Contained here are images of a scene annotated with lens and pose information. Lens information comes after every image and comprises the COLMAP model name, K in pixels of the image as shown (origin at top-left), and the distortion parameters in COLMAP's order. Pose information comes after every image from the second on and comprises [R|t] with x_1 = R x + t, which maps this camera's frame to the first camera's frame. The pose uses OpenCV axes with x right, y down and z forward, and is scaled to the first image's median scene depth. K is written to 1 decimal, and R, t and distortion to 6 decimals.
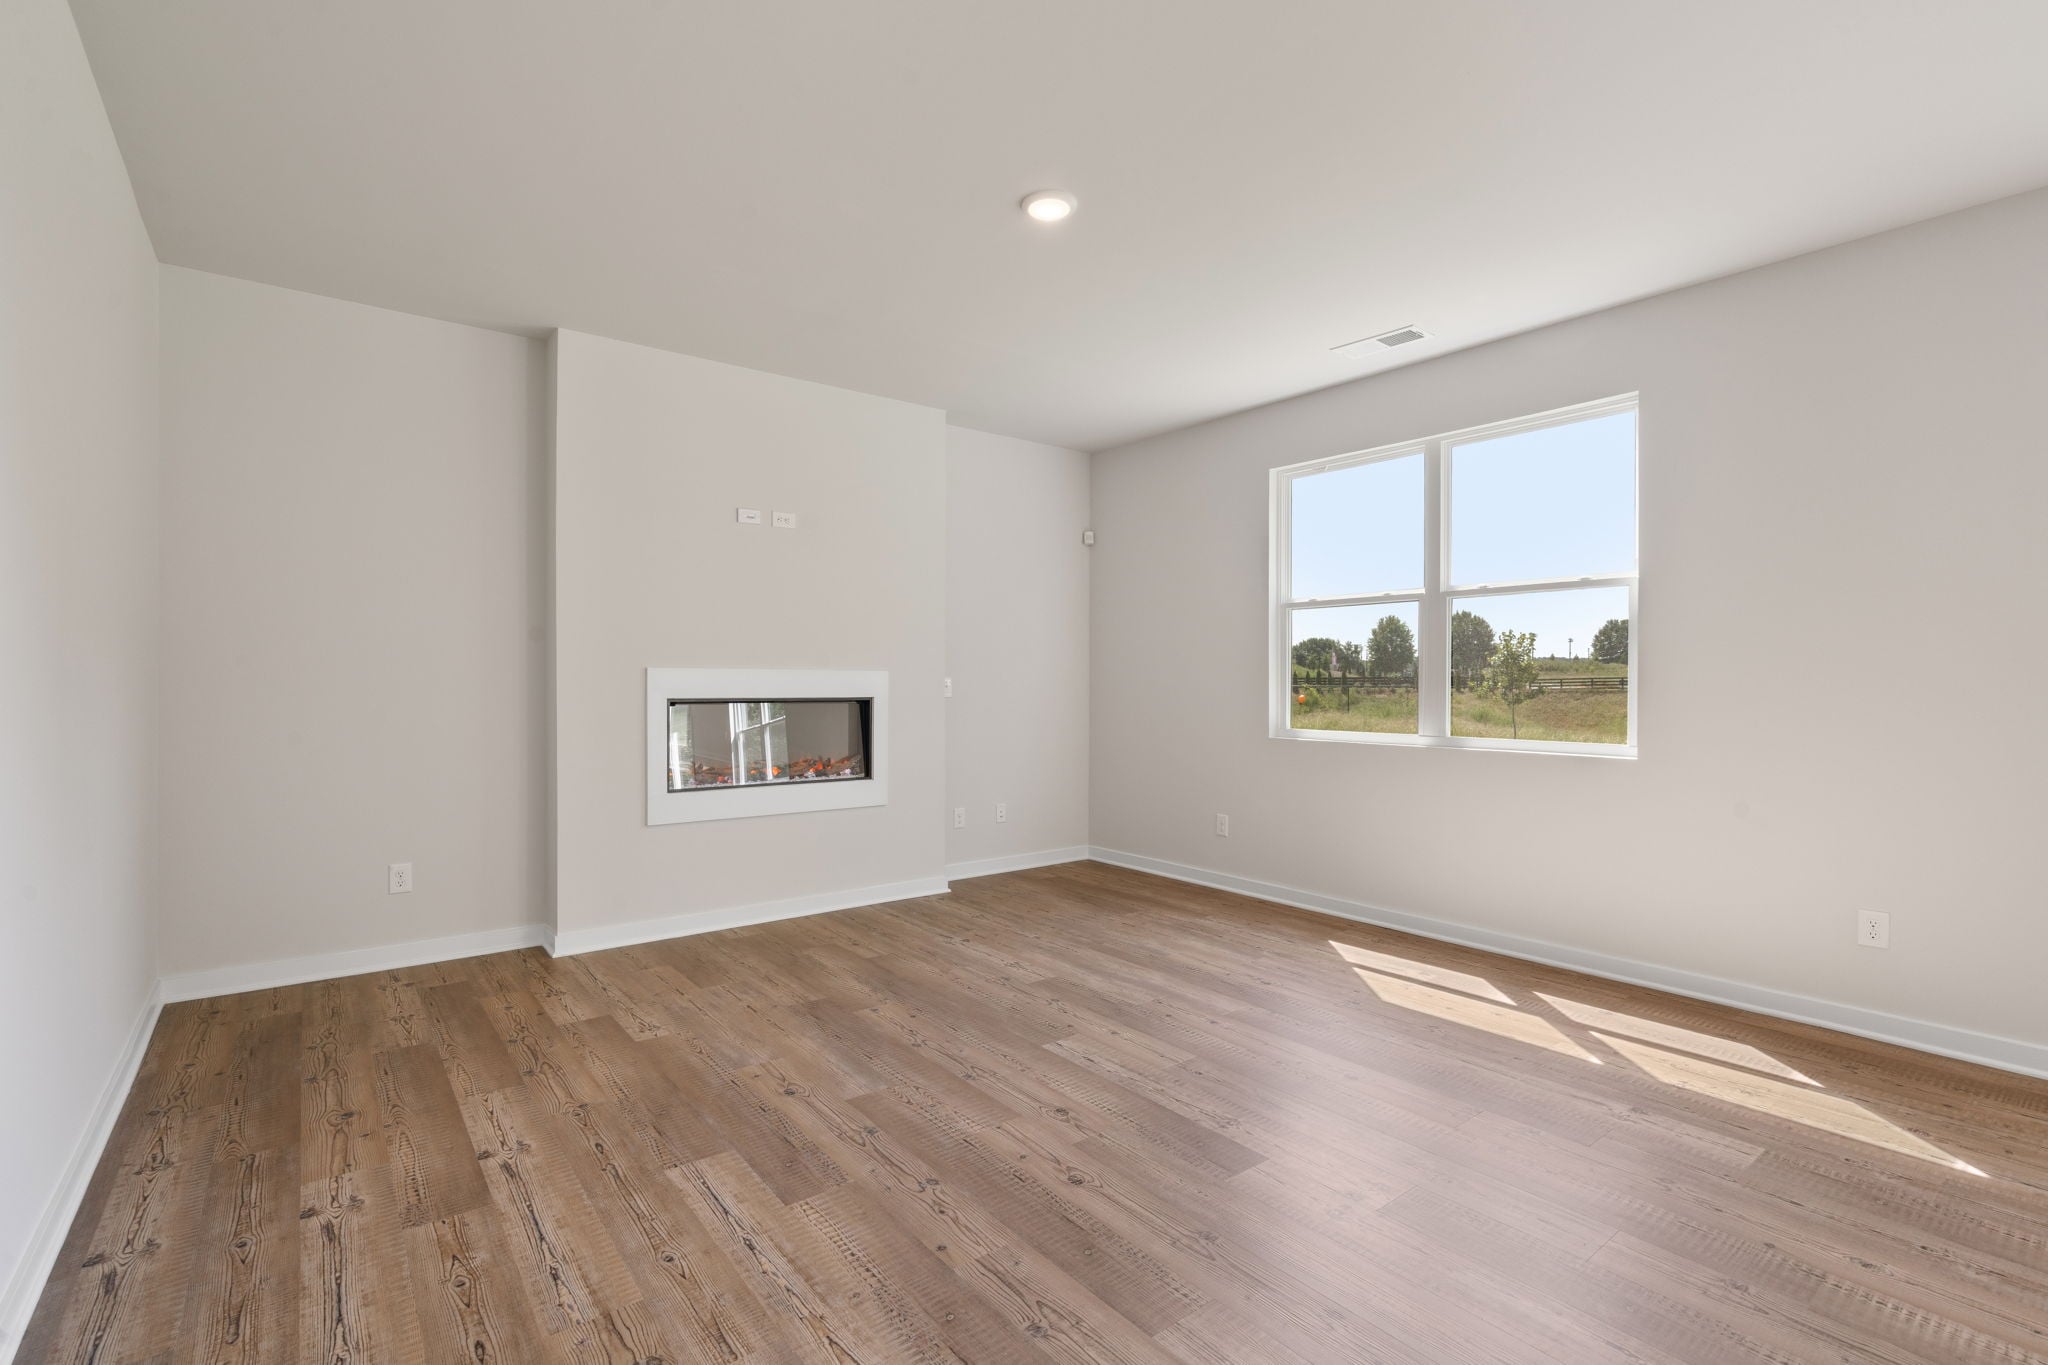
lens RADIAL K [[923.8, 0, 1029.8], [0, 923.8, 678.4], [0, 0, 1]] dist [-0.003534, 0.000357]
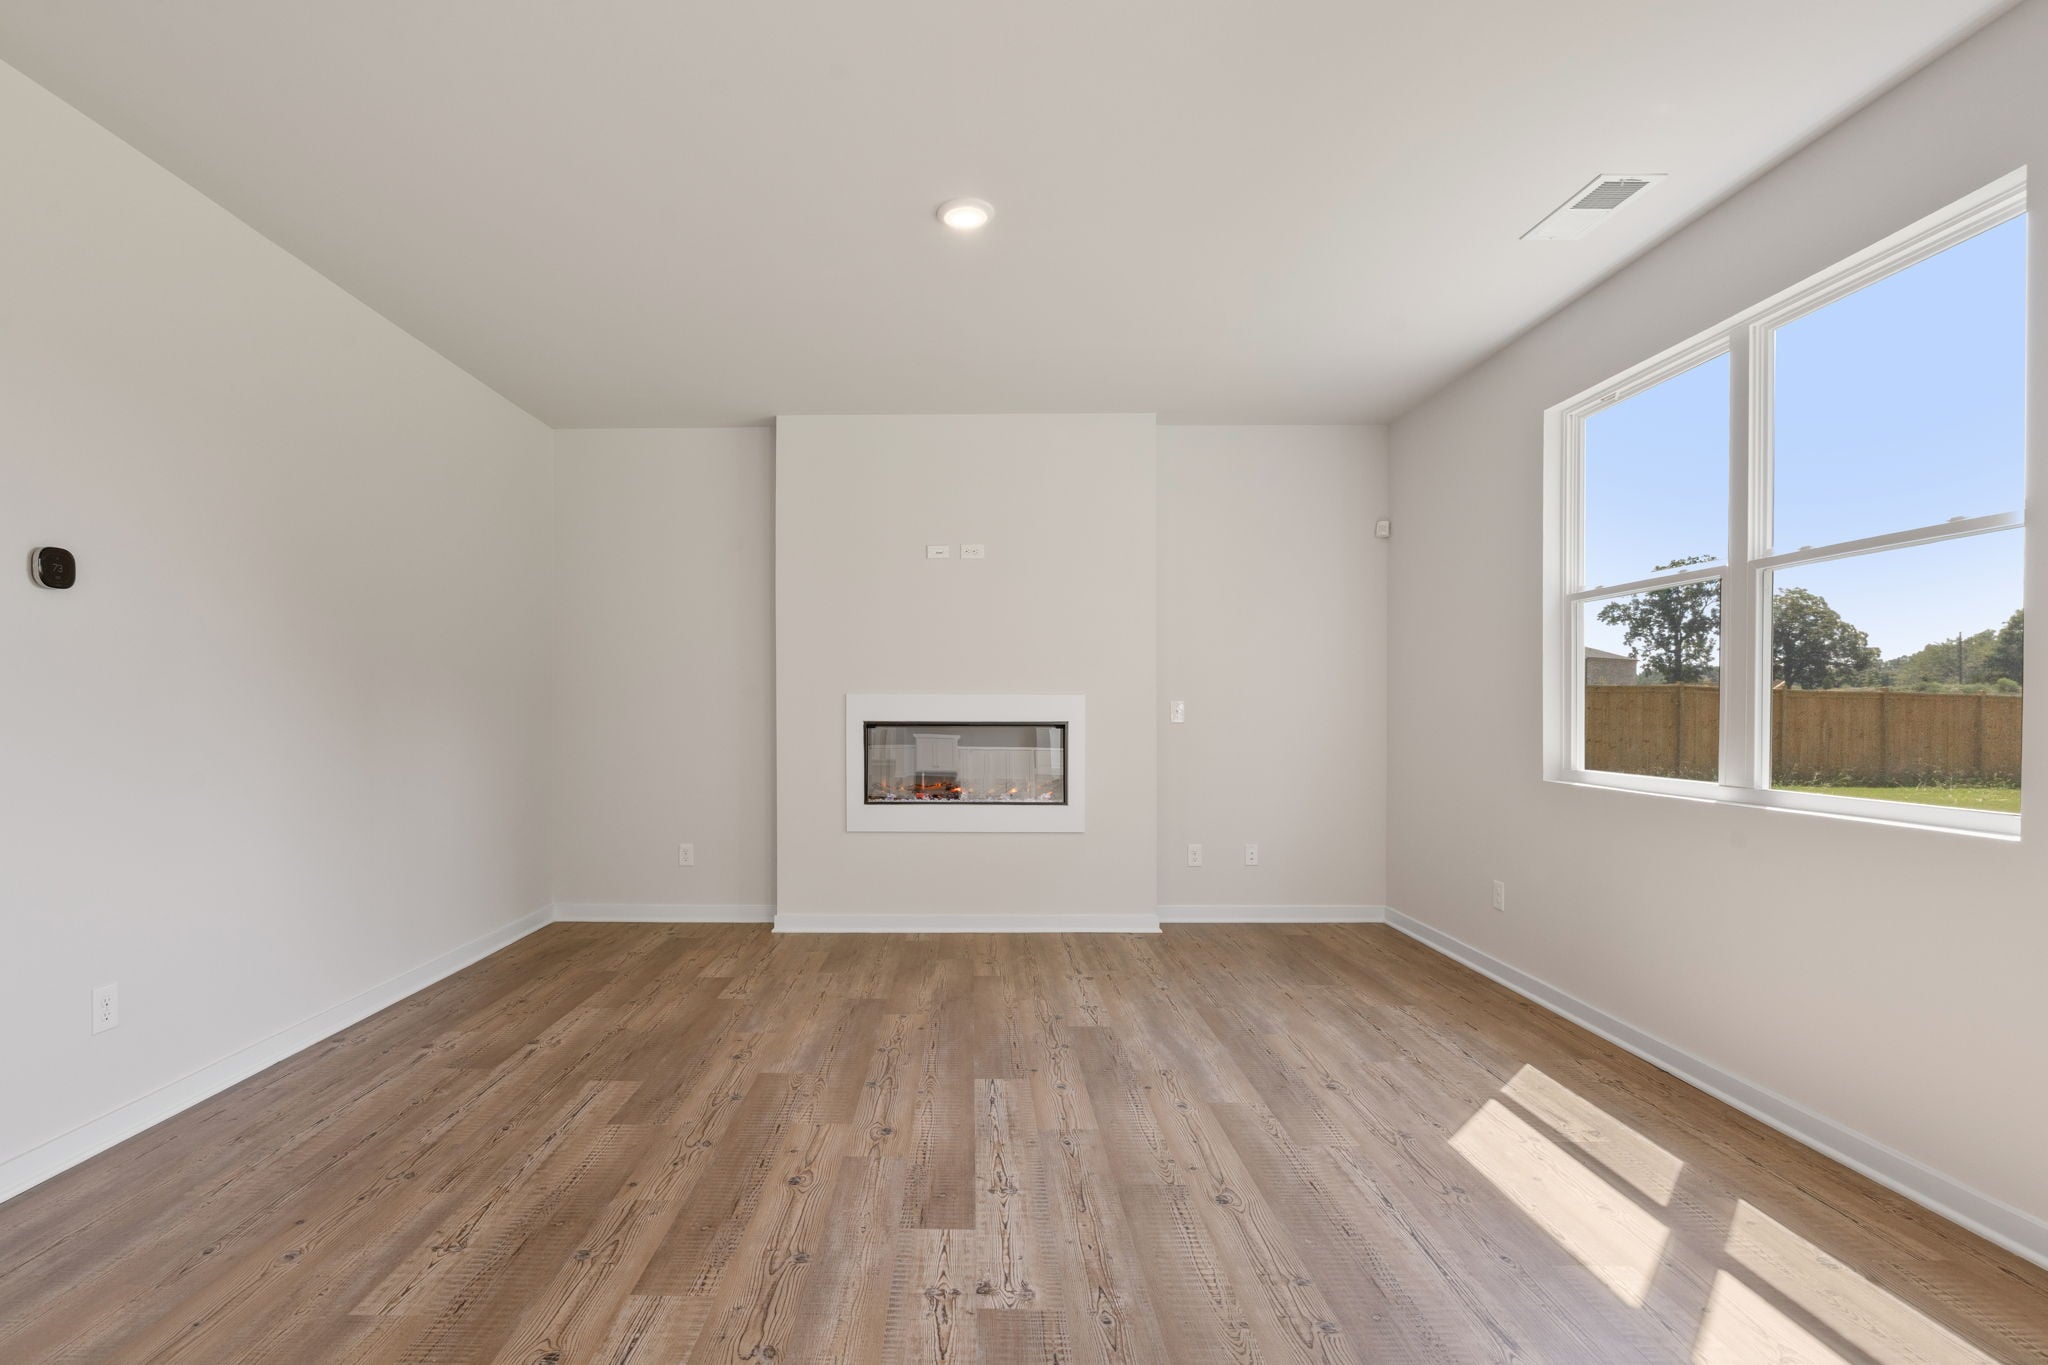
lens RADIAL K [[1010.6, 0, 1021.1], [0, 1010.6, 709.5], [0, 0, 1]] dist [-0.007089, 0.000409]
pose [[0.778320, -0.001792, -0.627865, 0.578126], [0.003887, 0.999991, 0.001965, 0.006459], [0.627855, -0.003970, 0.778320, 0.165749]]
